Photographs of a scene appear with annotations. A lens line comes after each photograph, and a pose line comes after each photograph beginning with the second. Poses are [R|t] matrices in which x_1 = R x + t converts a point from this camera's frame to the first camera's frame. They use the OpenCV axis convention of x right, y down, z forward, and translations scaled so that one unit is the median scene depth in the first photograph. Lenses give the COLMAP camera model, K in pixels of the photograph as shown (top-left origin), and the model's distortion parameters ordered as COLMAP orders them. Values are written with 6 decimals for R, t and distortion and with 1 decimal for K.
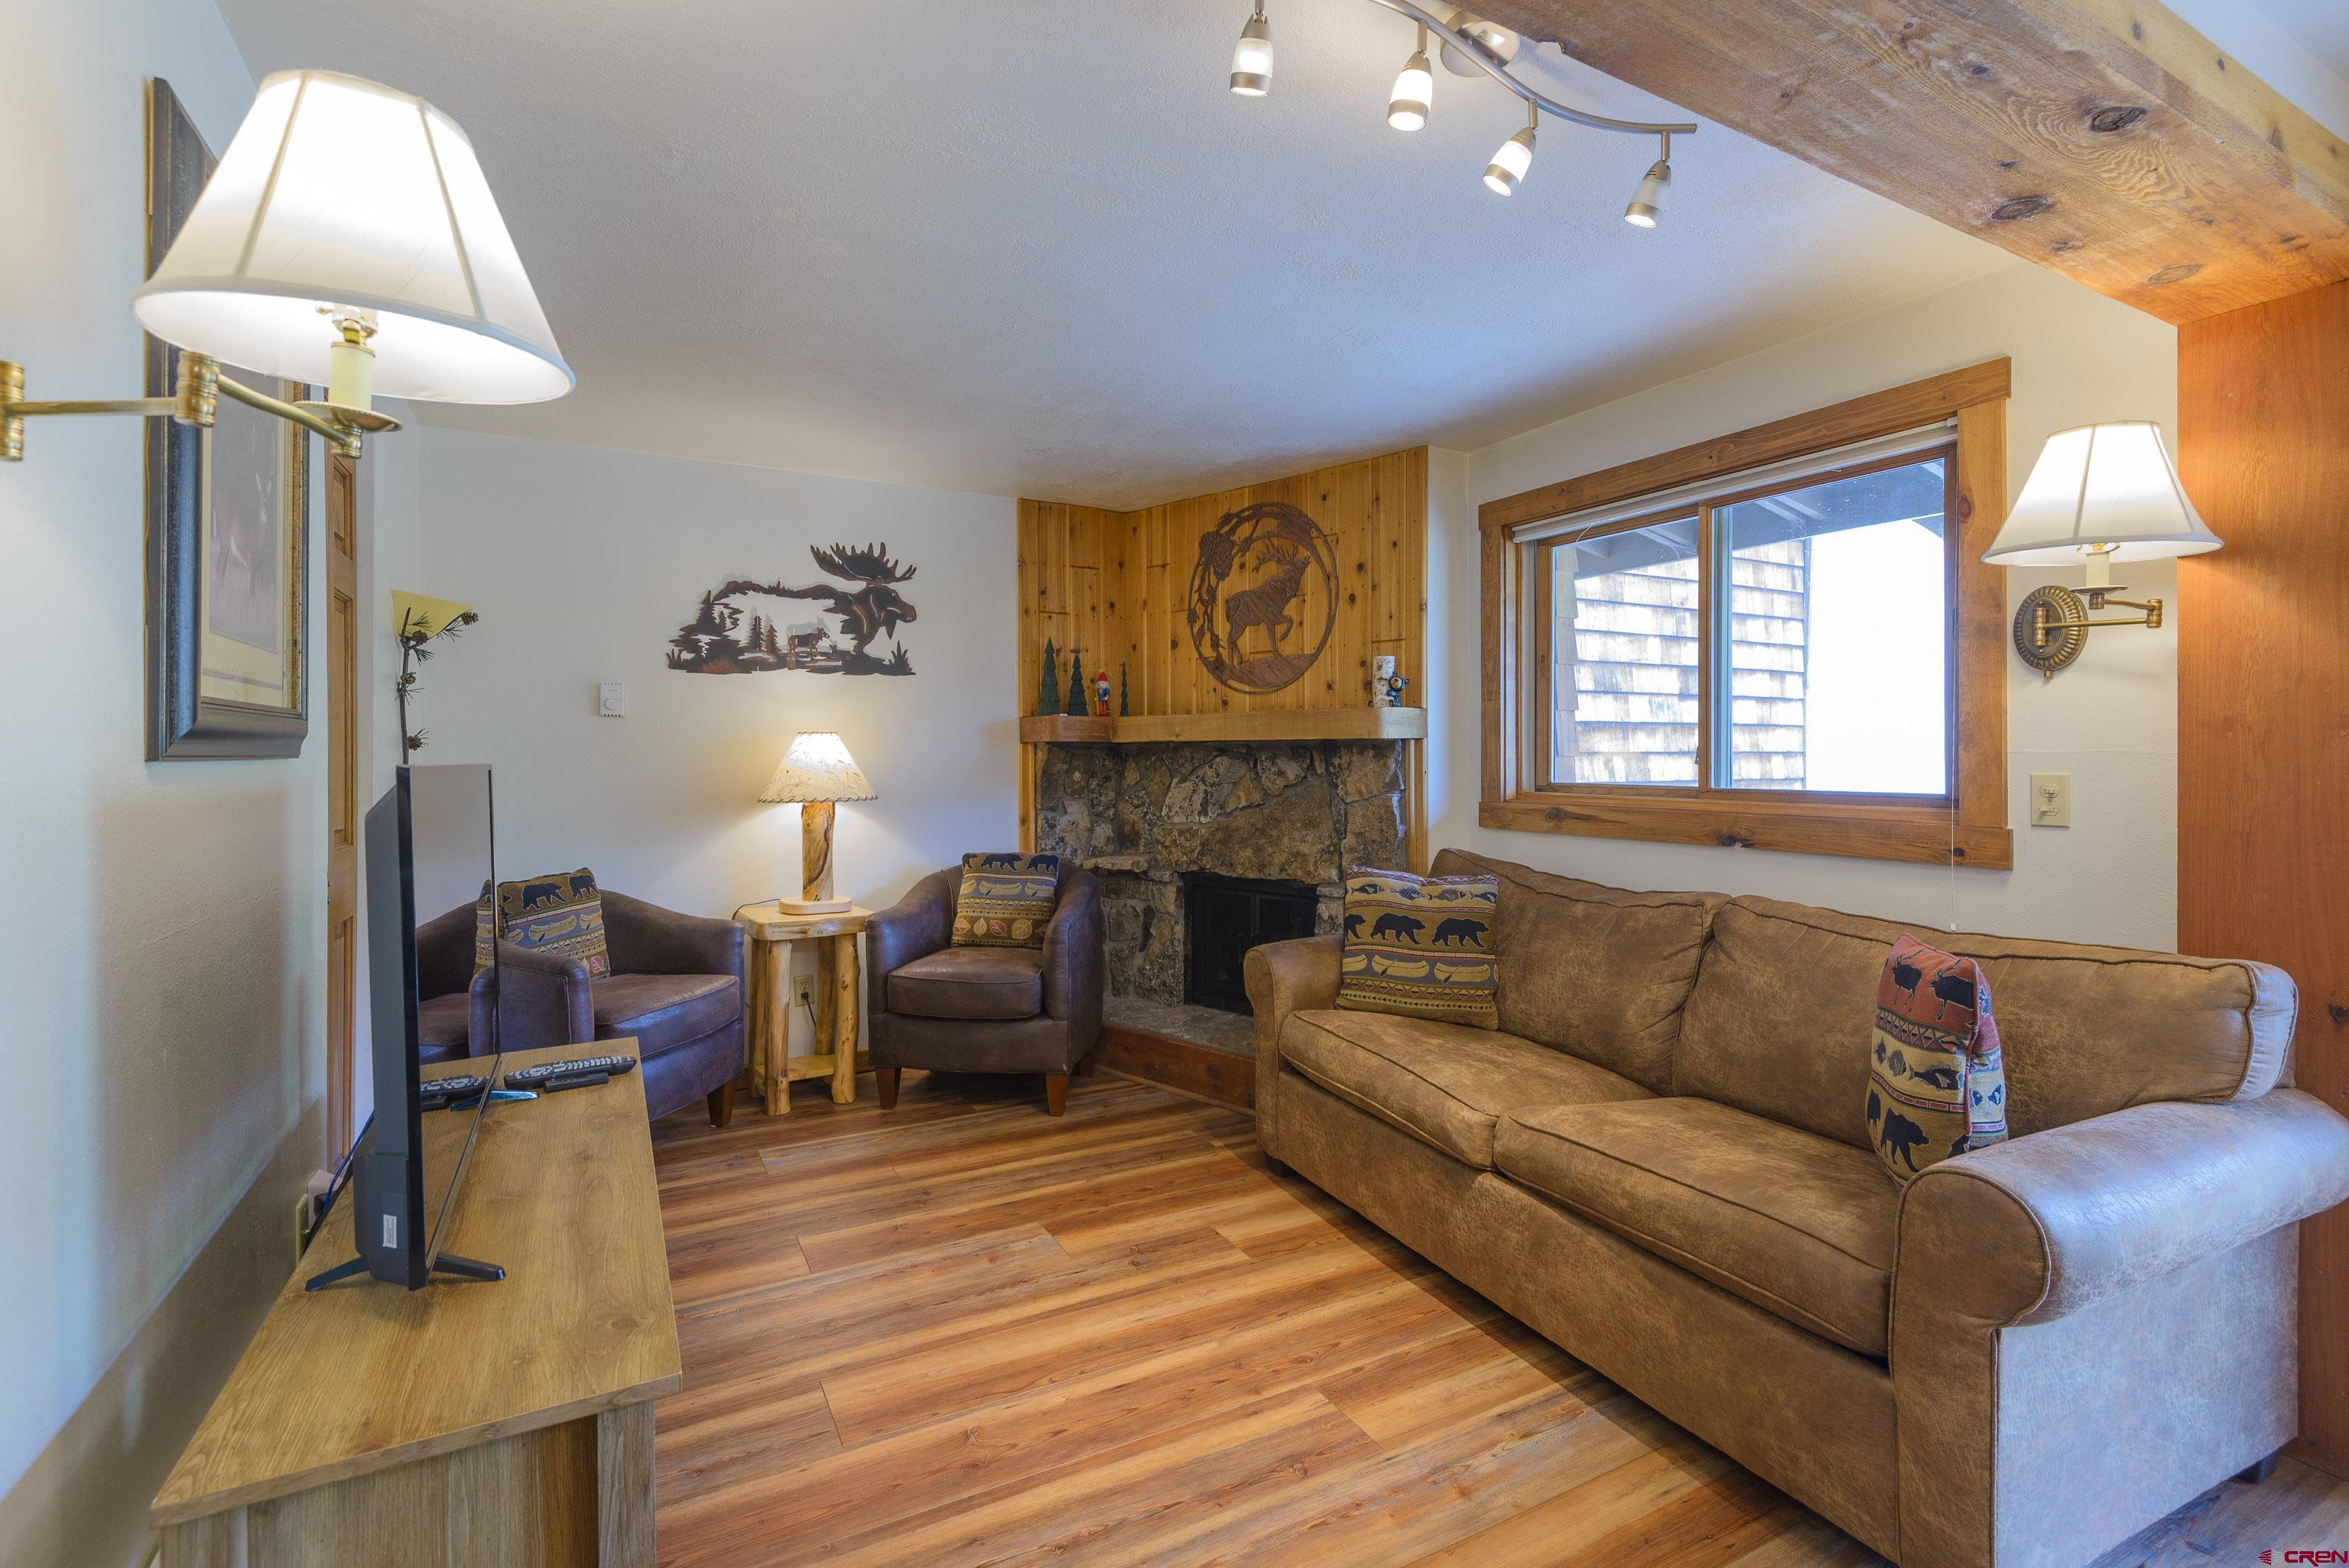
lens RADIAL K [[1070.4, 0, 1177.2], [0, 1070.4, 751.9], [0, 0, 1]] dist [0.037012, -0.000342]
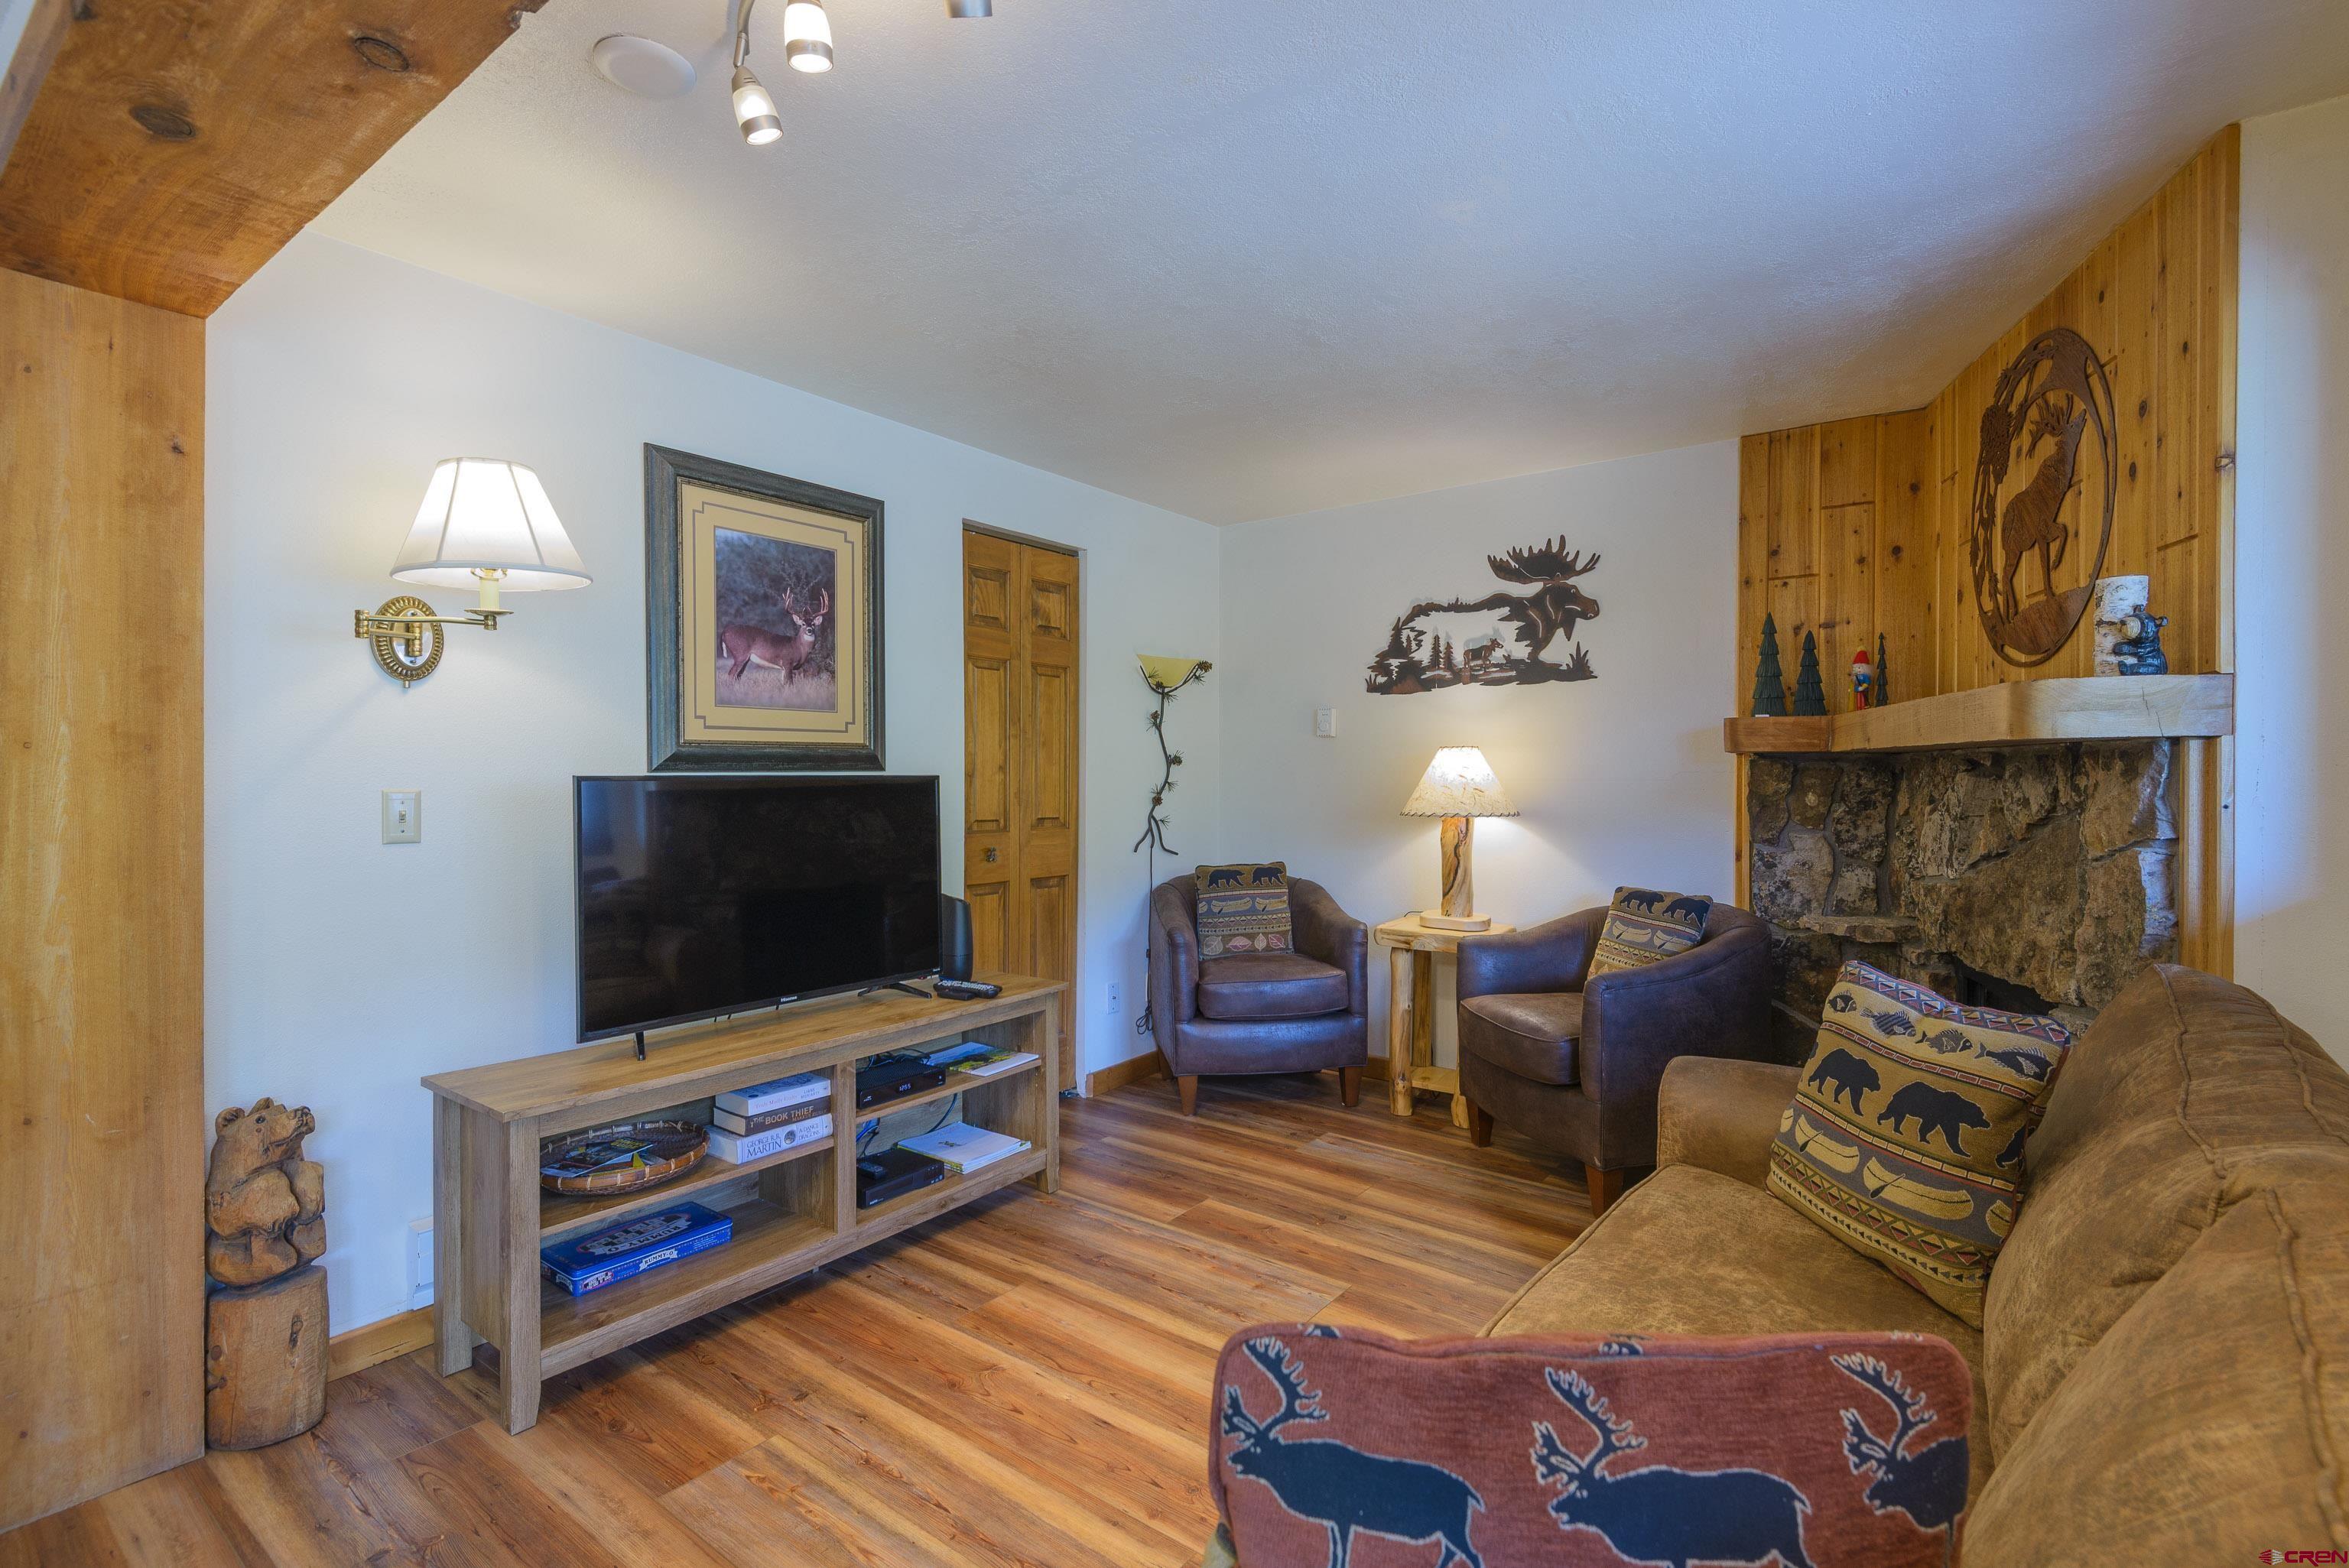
lens RADIAL K [[1072.5, 0, 1180.3], [0, 1072.5, 778.3], [0, 0, 1]] dist [0.059649, -0.039692]
pose [[0.419348, 0.008544, -0.907785, 0.445098], [0.001276, 0.999949, 0.010000, 0.000681], [0.907825, -0.005351, 0.419316, 0.342887]]
